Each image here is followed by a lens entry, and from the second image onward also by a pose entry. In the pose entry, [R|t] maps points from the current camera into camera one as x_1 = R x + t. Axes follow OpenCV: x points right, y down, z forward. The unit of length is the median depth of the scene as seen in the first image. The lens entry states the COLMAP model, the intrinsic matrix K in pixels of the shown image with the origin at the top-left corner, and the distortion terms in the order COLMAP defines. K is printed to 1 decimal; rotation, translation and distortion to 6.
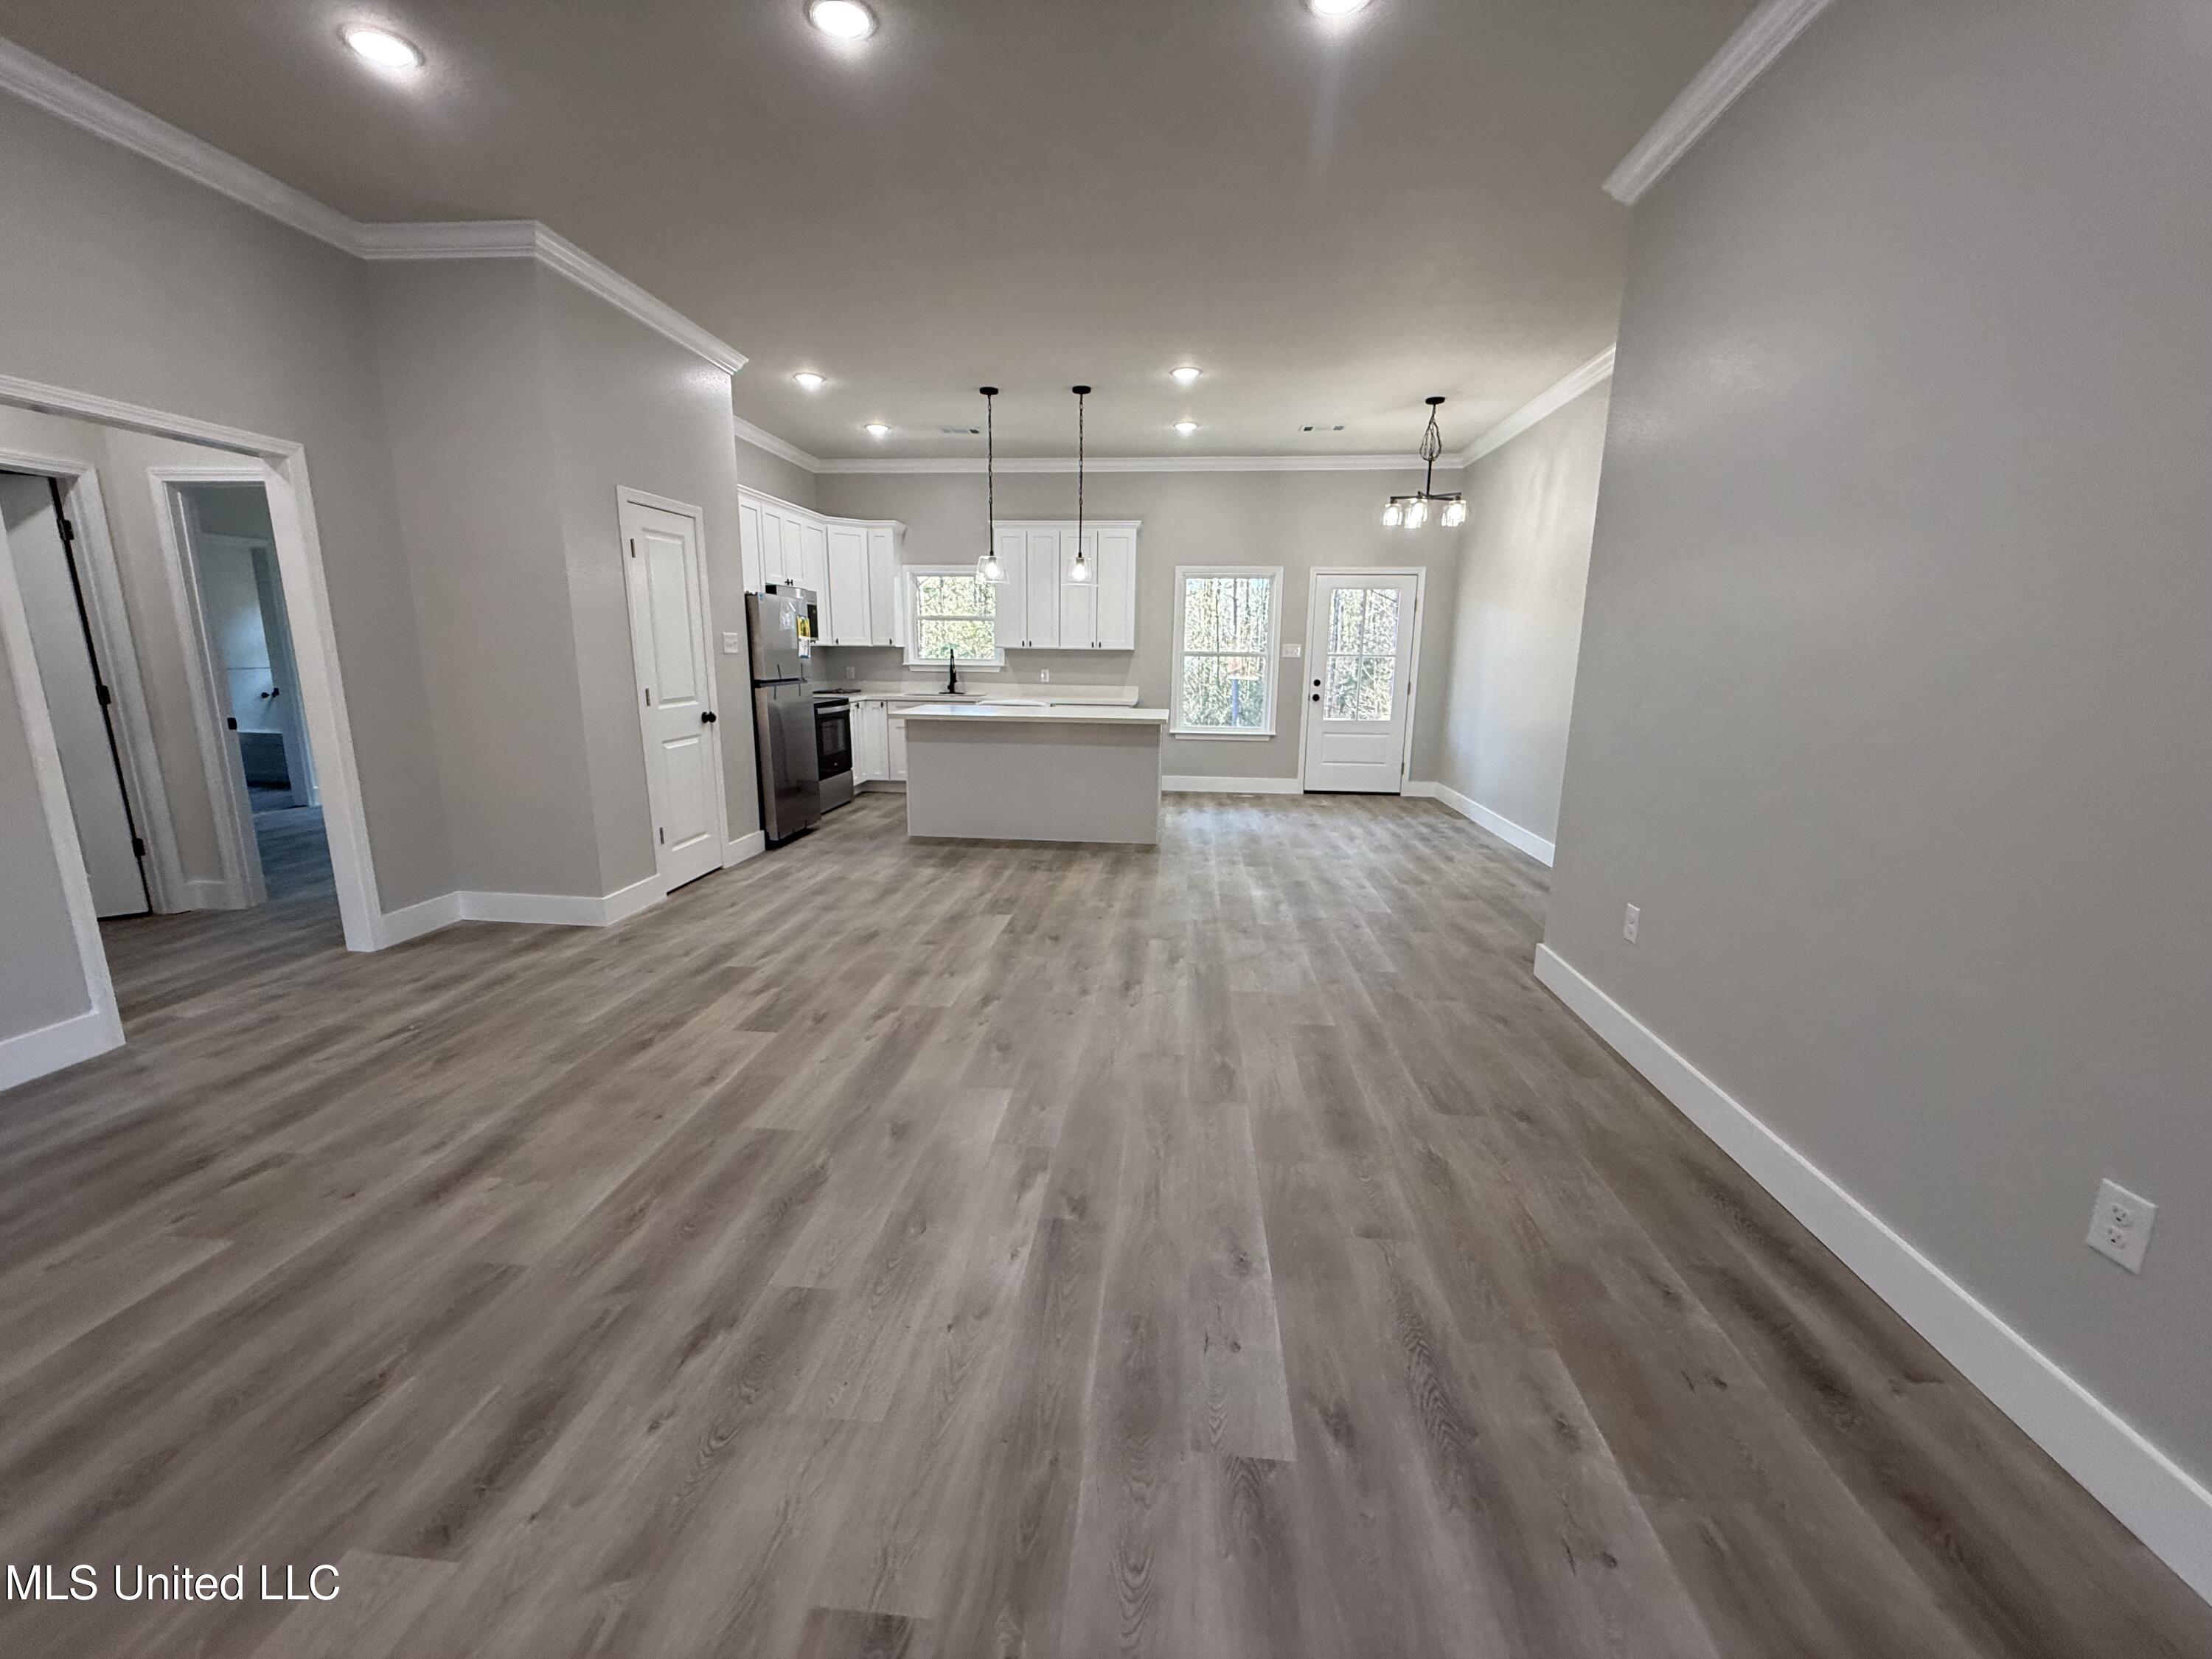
lens RADIAL K [[882.7, 0, 1101.2], [0, 882.7, 835.3], [0, 0, 1]] dist [-0.000343, -0.000206]
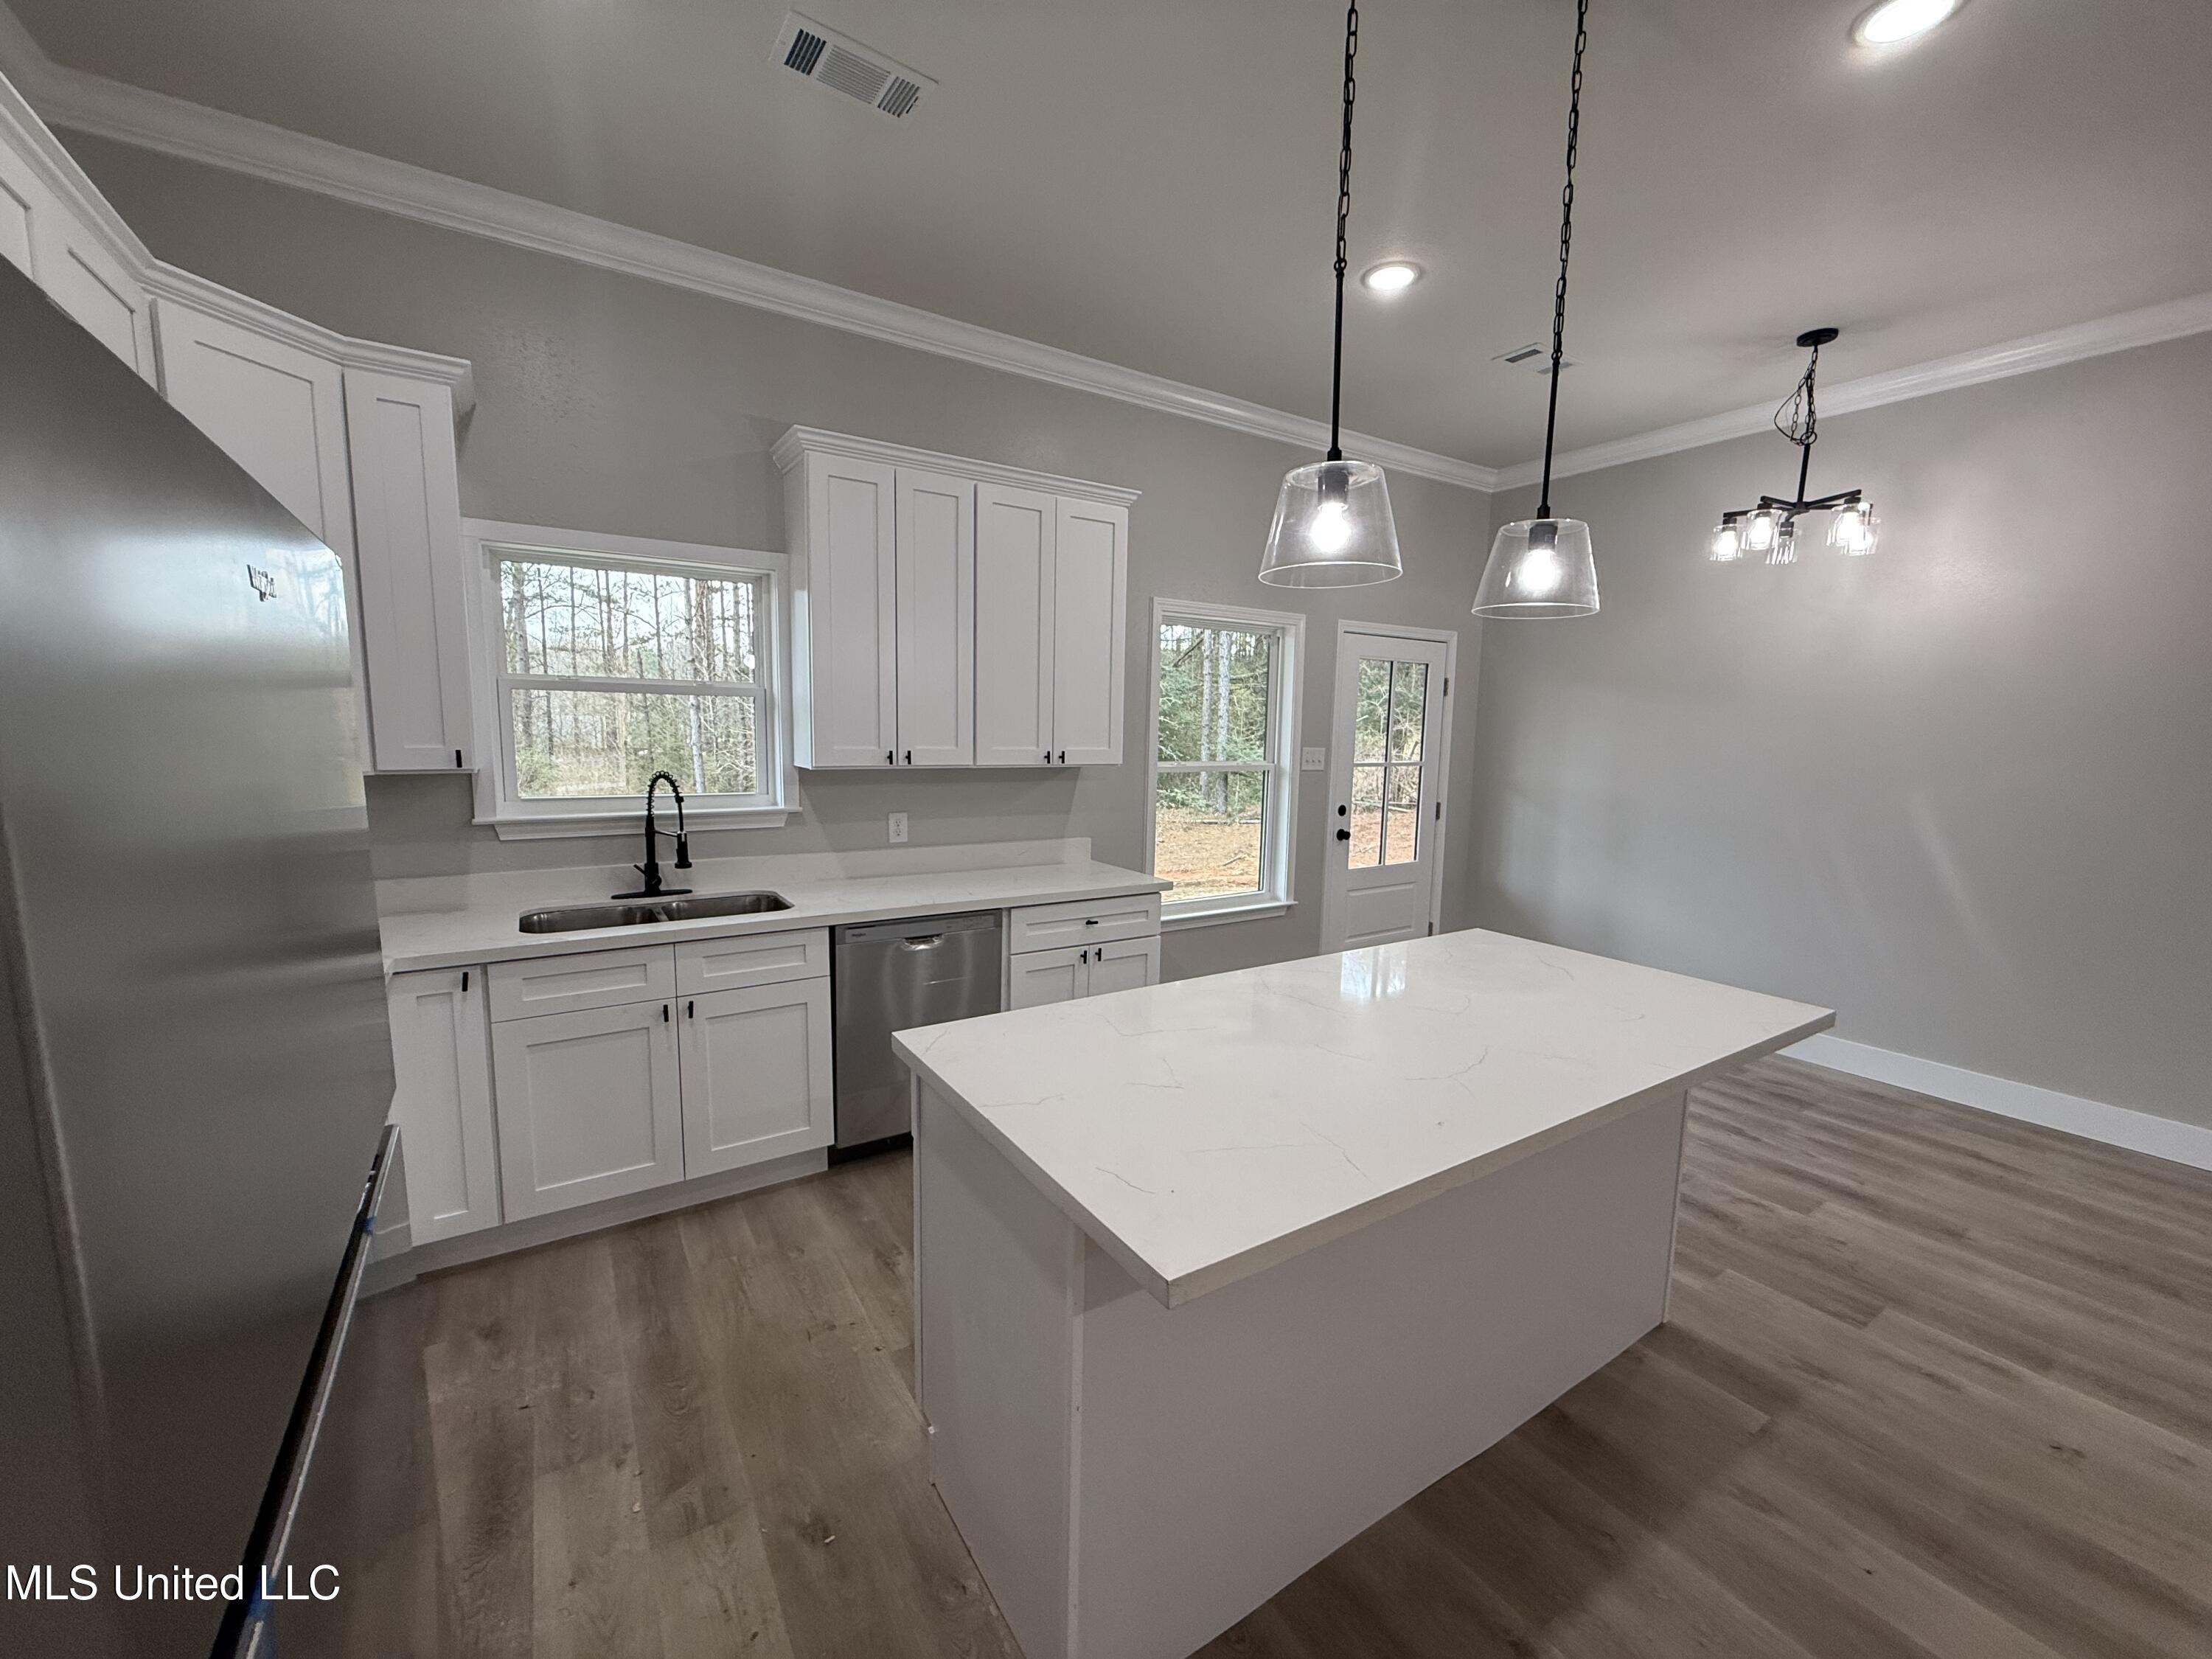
lens RADIAL K [[885.0, 0, 1099.6], [0, 885.0, 836.1], [0, 0, 1]] dist [0.007192, 0.000004]
pose [[0.788152, -0.076606, 0.610695, -0.501253], [0.119863, 0.992331, -0.030215, -0.311703], [-0.603696, 0.097014, 0.791289, 1.242565]]
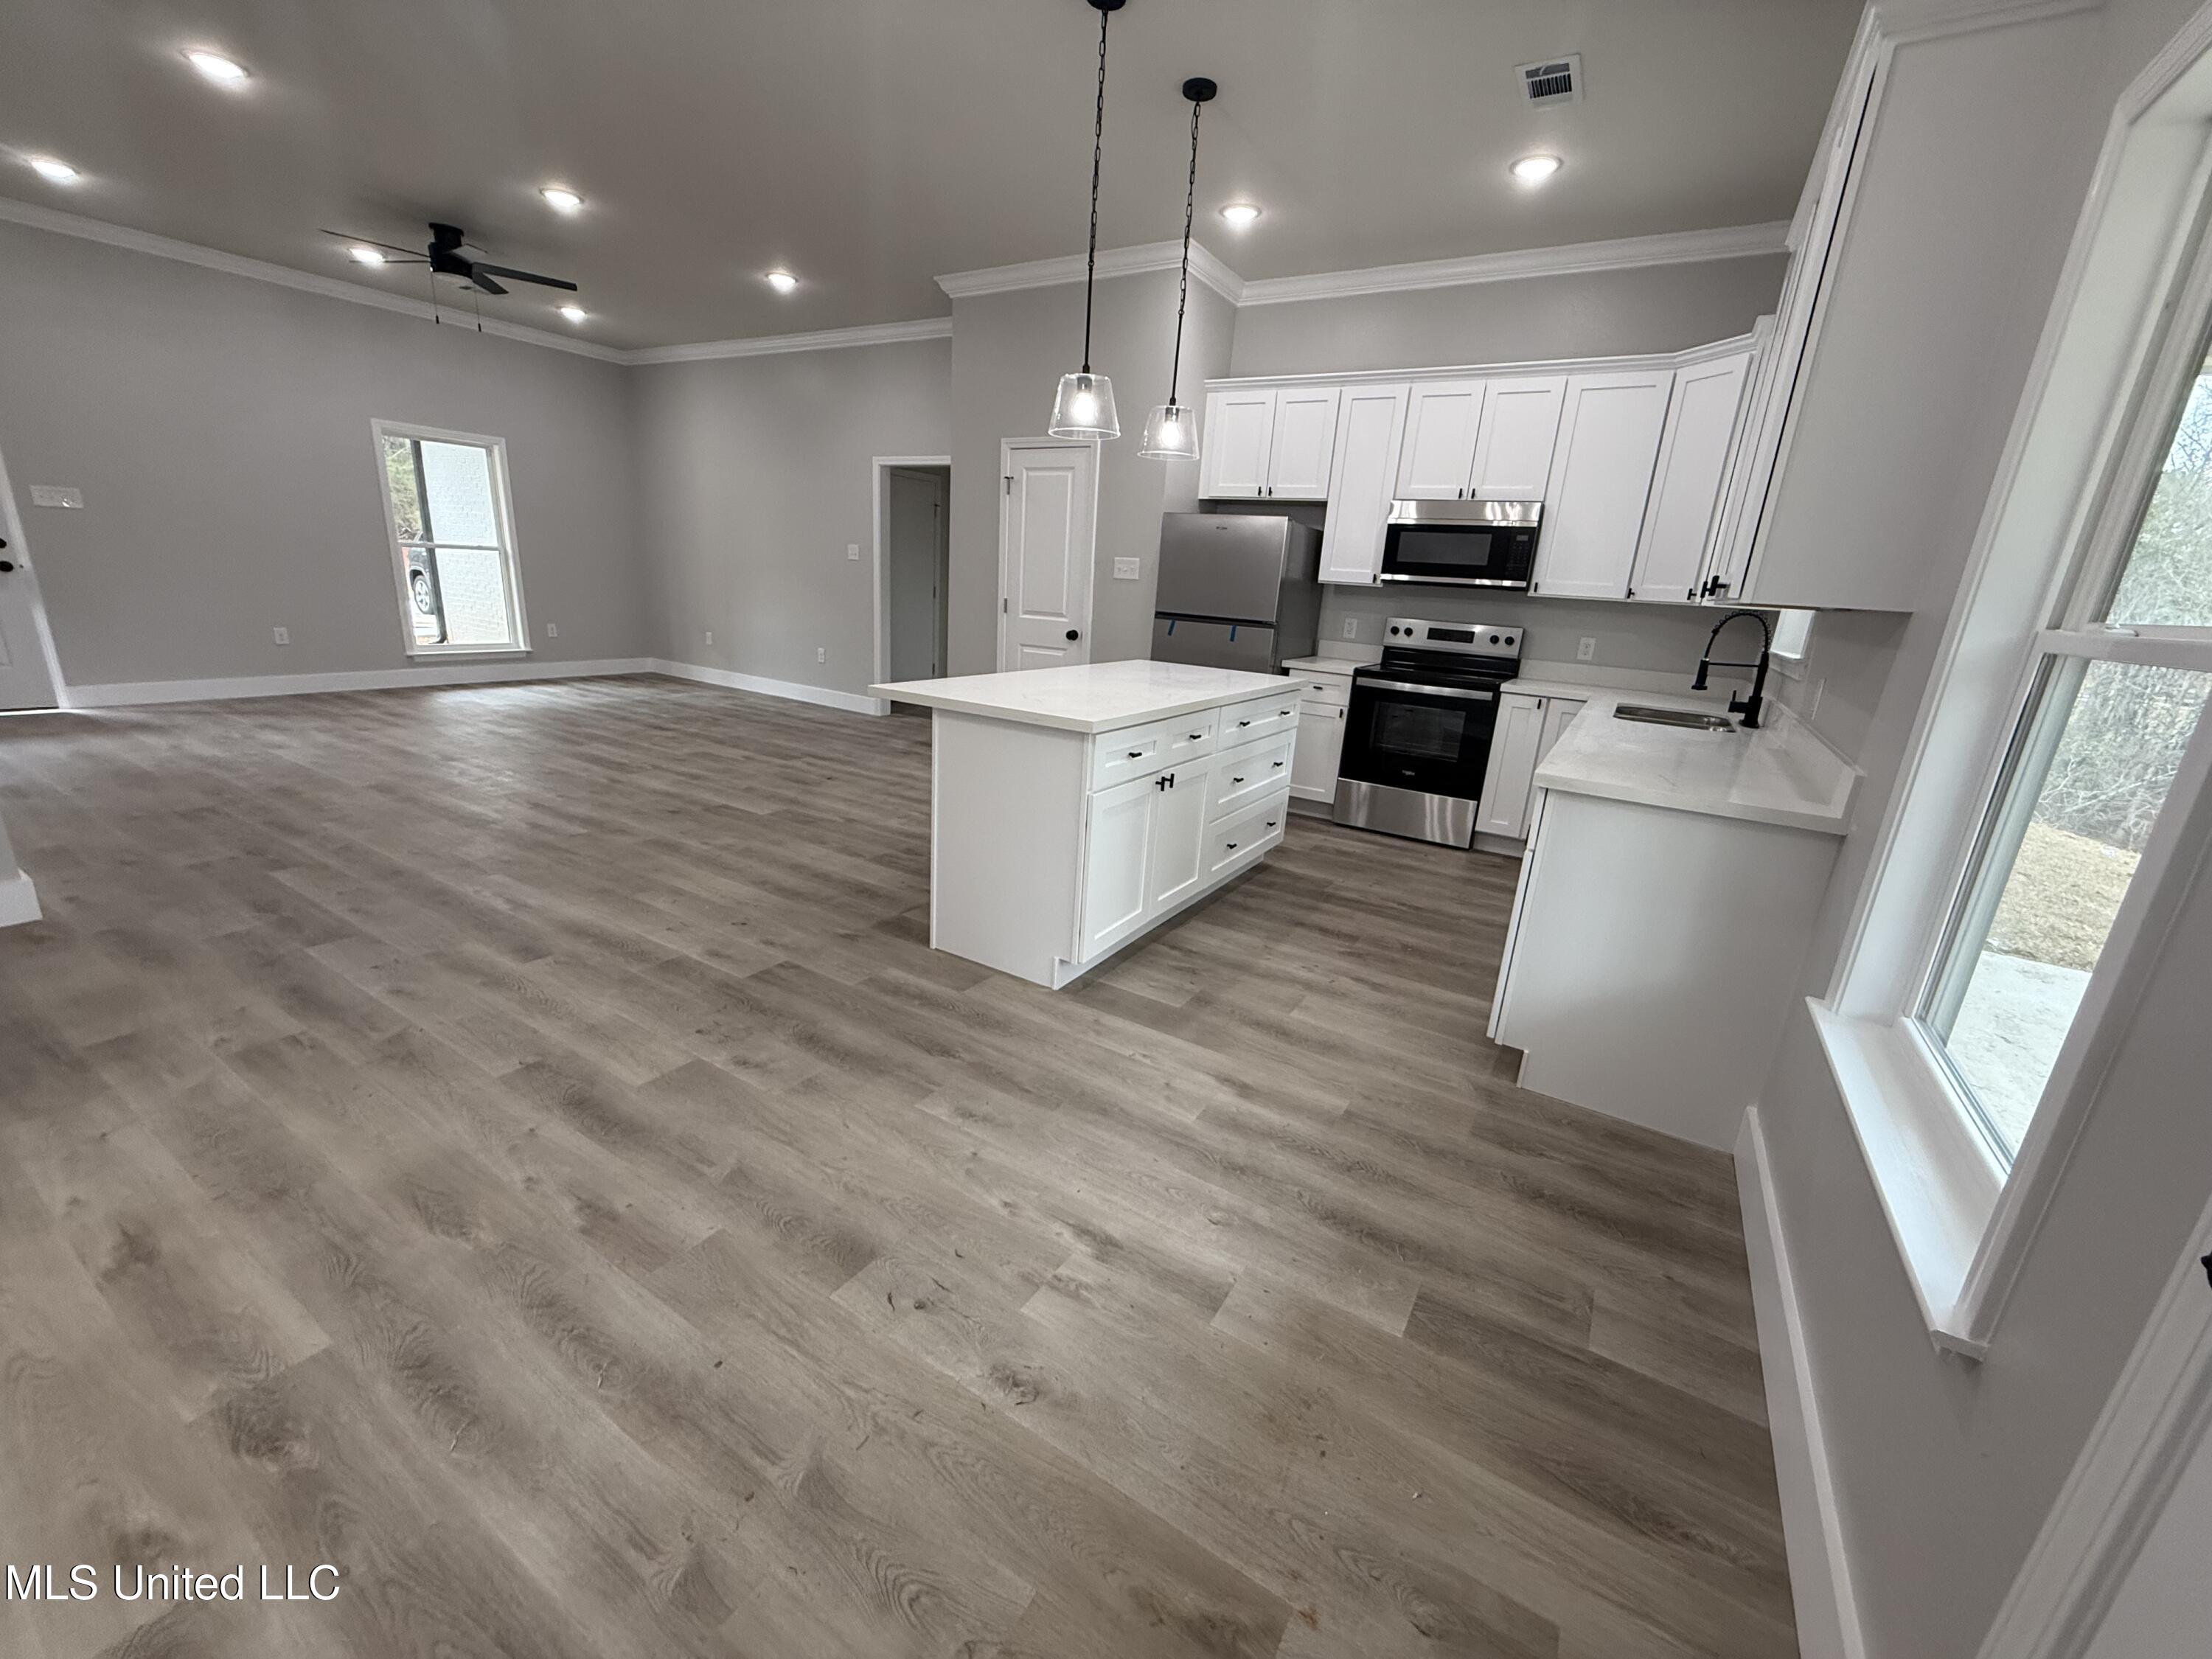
lens RADIAL K [[881.0, 0, 1099.7], [0, 881.0, 834.1], [0, 0, 1]] dist [-0.000895, -0.000009]
pose [[-0.443504, 0.214853, -0.870139, 0.669104], [-0.252129, 0.901730, 0.351162, -0.373874], [0.860079, 0.375129, -0.345750, 1.849146]]
